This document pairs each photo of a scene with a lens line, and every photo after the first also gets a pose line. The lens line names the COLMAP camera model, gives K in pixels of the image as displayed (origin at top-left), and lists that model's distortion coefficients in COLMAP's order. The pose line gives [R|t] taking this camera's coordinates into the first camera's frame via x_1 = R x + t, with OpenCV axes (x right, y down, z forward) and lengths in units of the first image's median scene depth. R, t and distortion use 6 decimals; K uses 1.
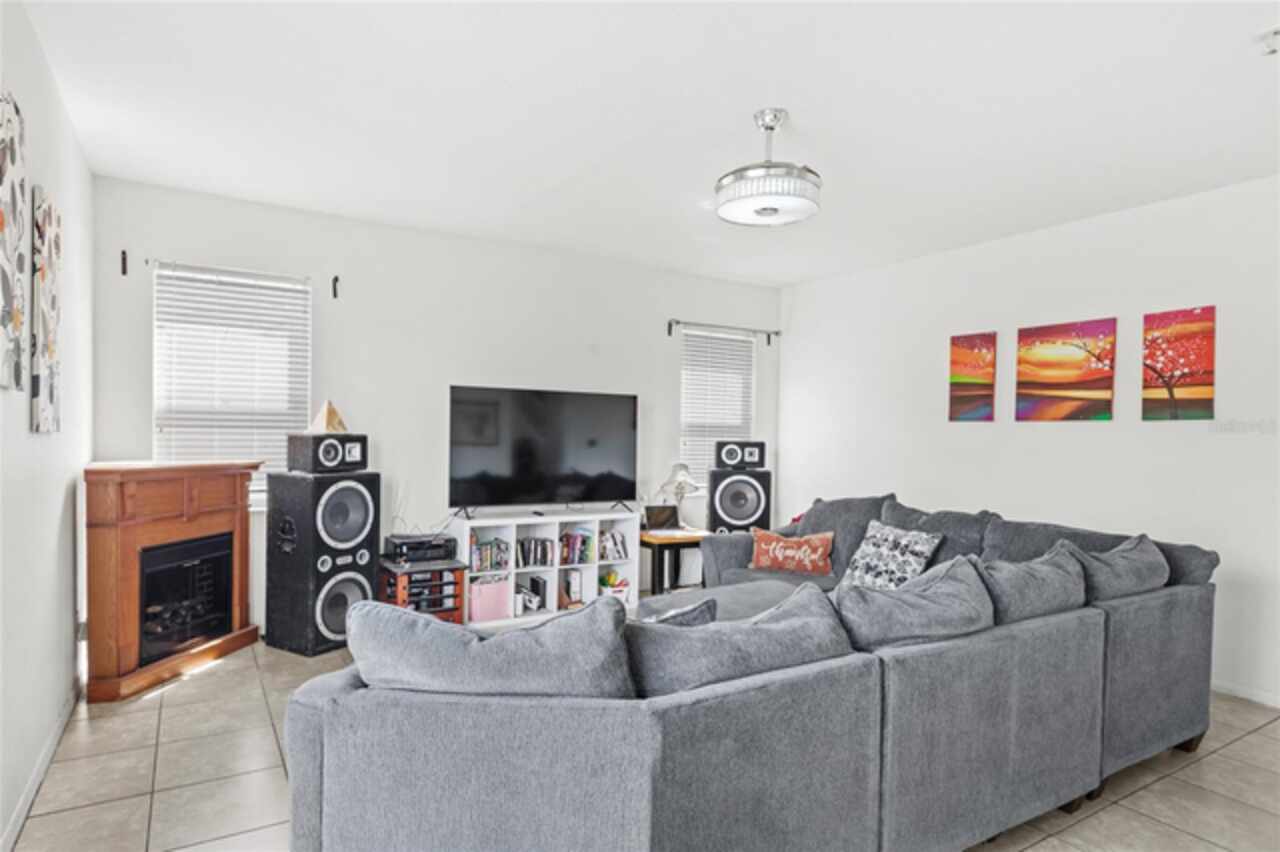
lens RADIAL K [[671.2, 0, 634.1], [0, 671.2, 432.0], [0, 0, 1]] dist [-0.015225, 0.000160]
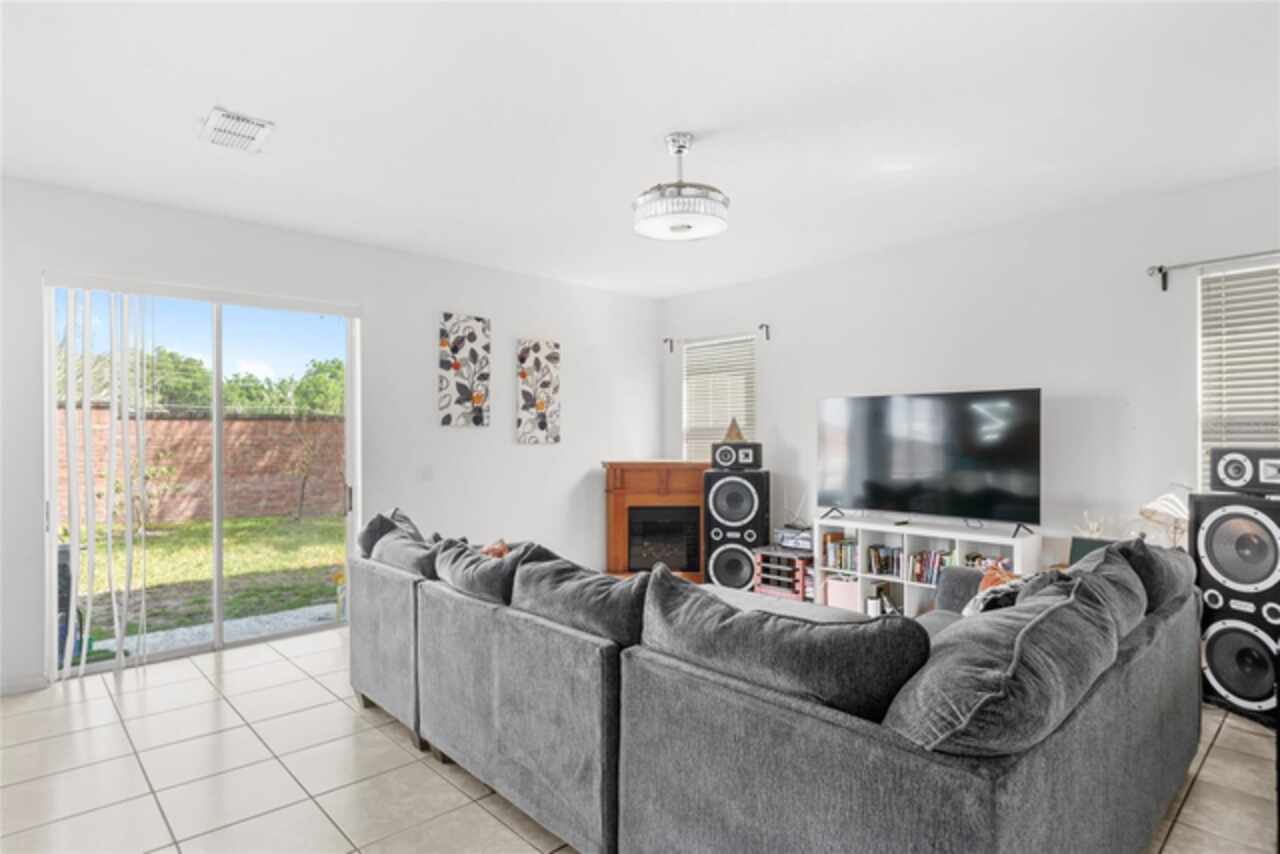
lens RADIAL K [[671.2, 0, 633.2], [0, 671.2, 433.7], [0, 0, 1]] dist [-0.015225, 0.000160]
pose [[0.214448, -0.027787, -0.976340, 0.876397], [0.004900, 0.999613, -0.027373, 0.021930], [0.976723, 0.001086, 0.214501, 0.515221]]
